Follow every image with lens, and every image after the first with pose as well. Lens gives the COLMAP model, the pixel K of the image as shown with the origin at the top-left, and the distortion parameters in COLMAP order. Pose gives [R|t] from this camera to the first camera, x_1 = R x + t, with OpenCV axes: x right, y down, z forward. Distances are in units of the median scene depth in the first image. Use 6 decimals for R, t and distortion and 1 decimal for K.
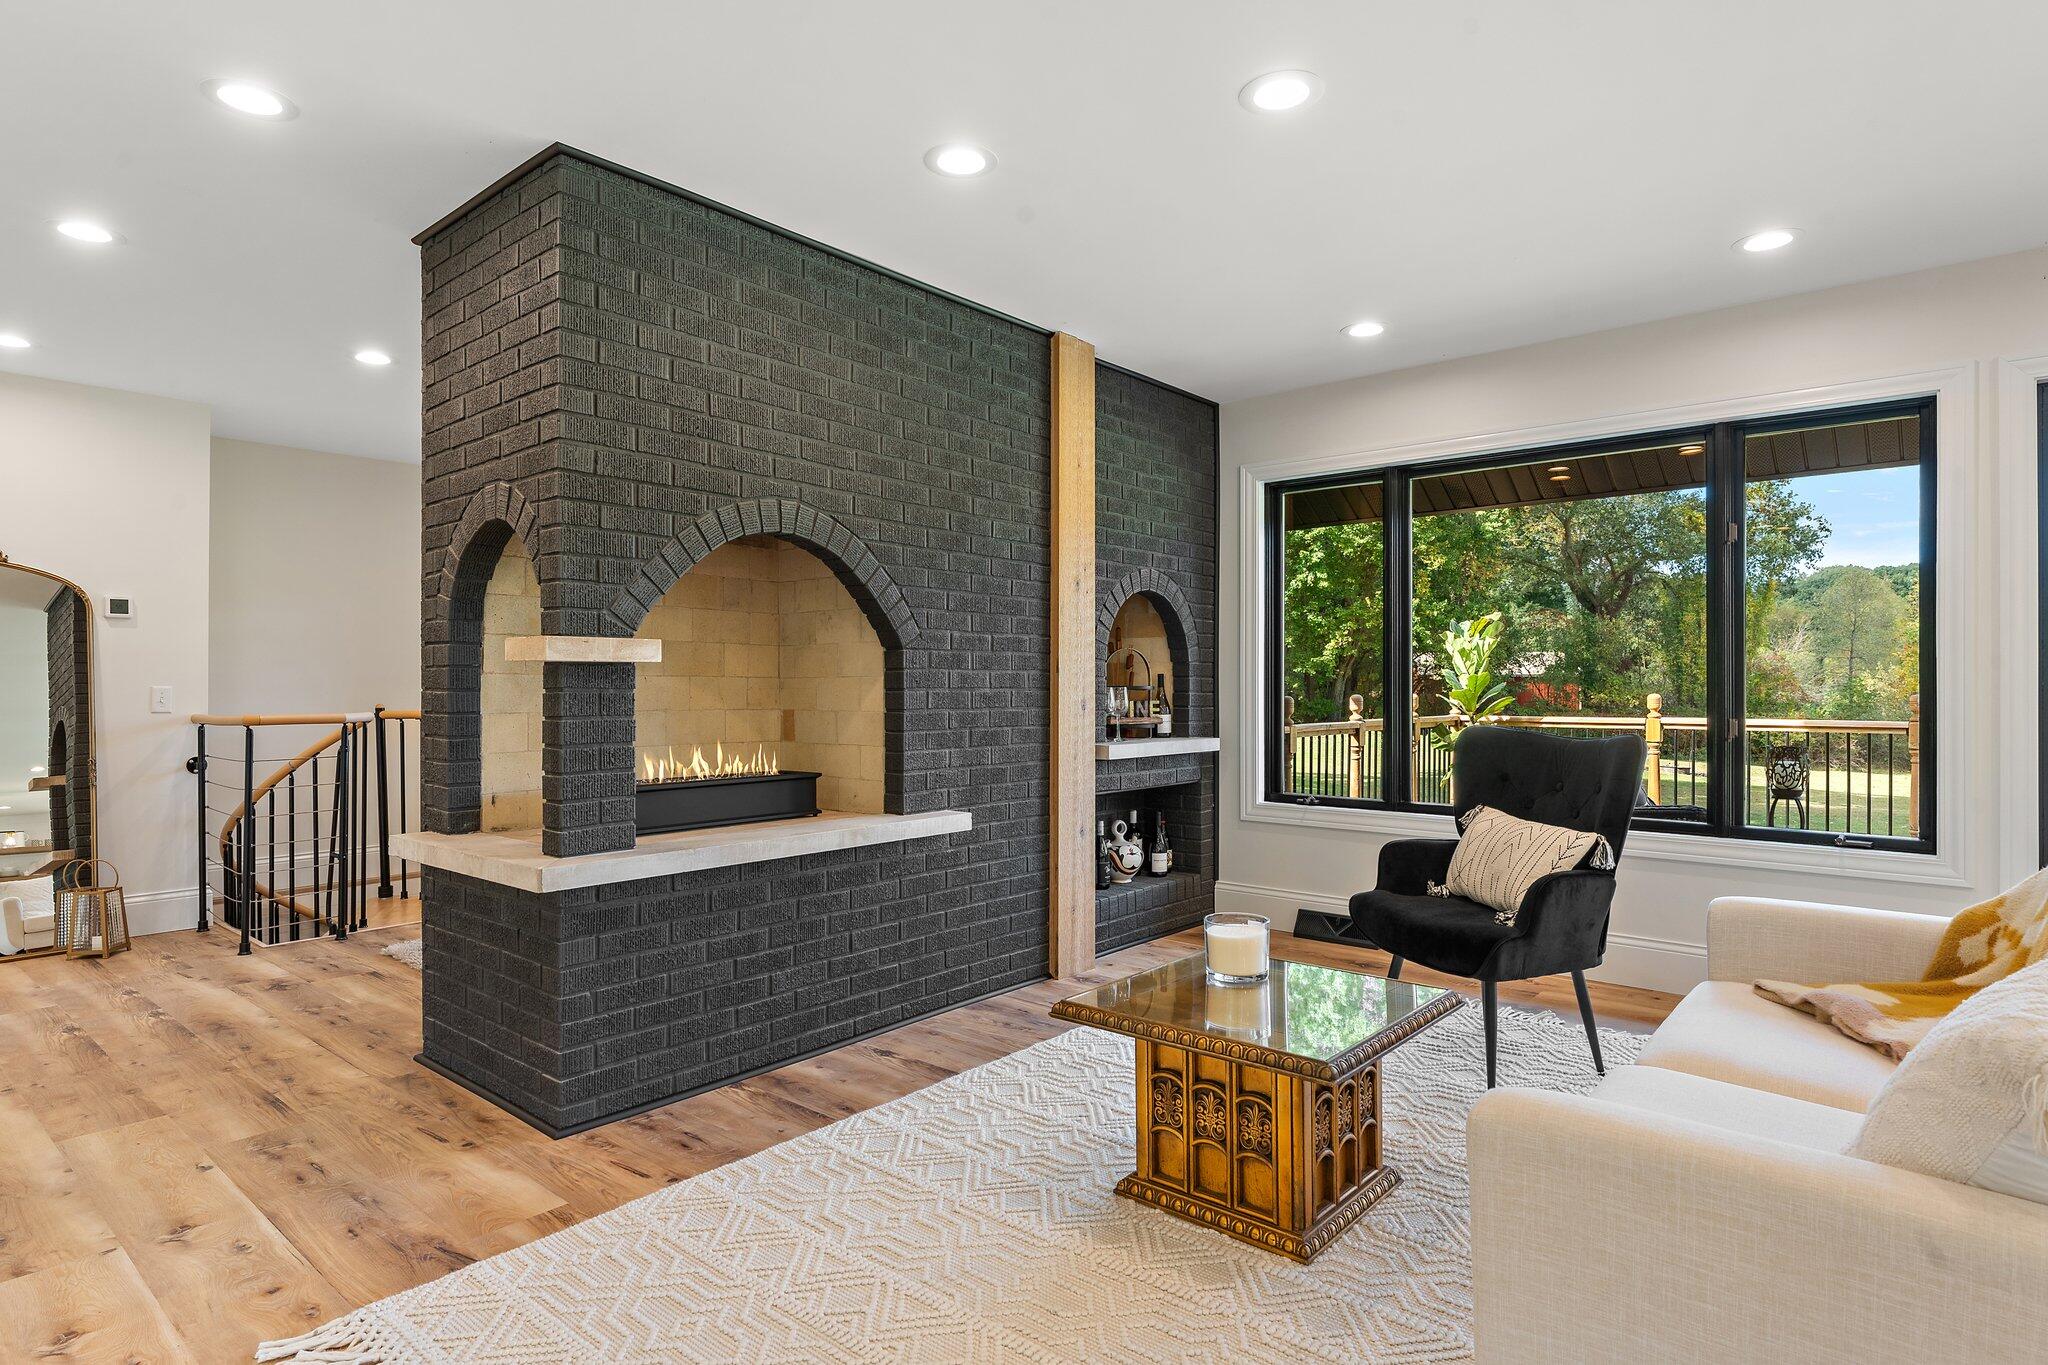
lens RADIAL K [[1101.9, 0, 1025.5], [0, 1101.9, 686.5], [0, 0, 1]] dist [-0.002774, -0.000305]
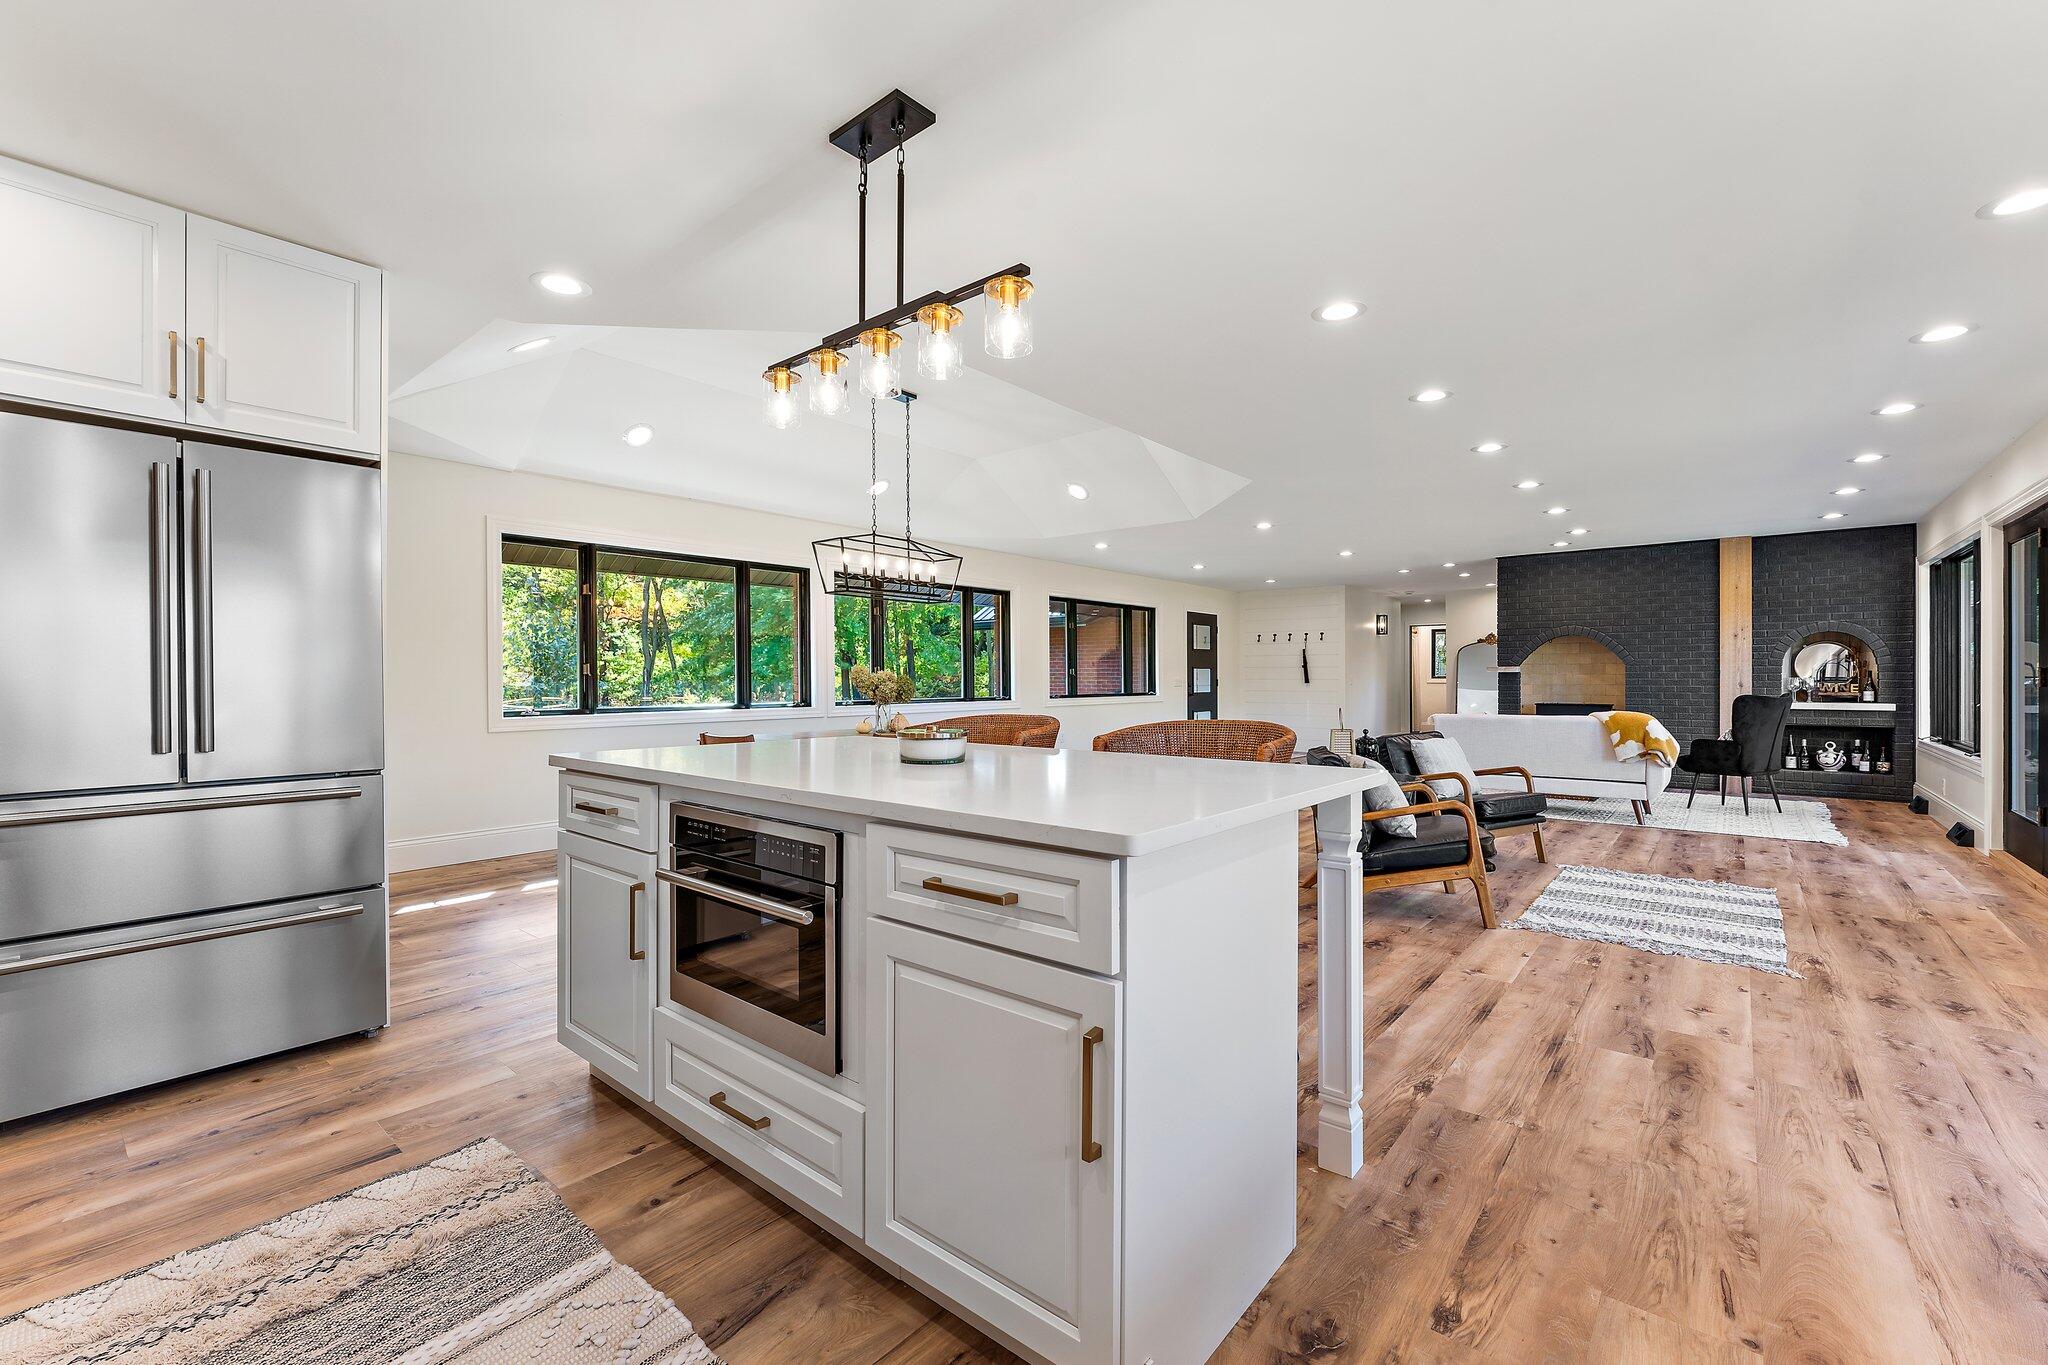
lens RADIAL K [[845.4, 0, 1027.5], [0, 845.4, 675.3], [0, 0, 1]] dist [0.002466, 0.000031]
pose [[0.012742, 0.004570, -0.999908, 1.636912], [0.011379, 0.999924, 0.004715, -0.027335], [0.999854, -0.011438, 0.012689, -0.521485]]
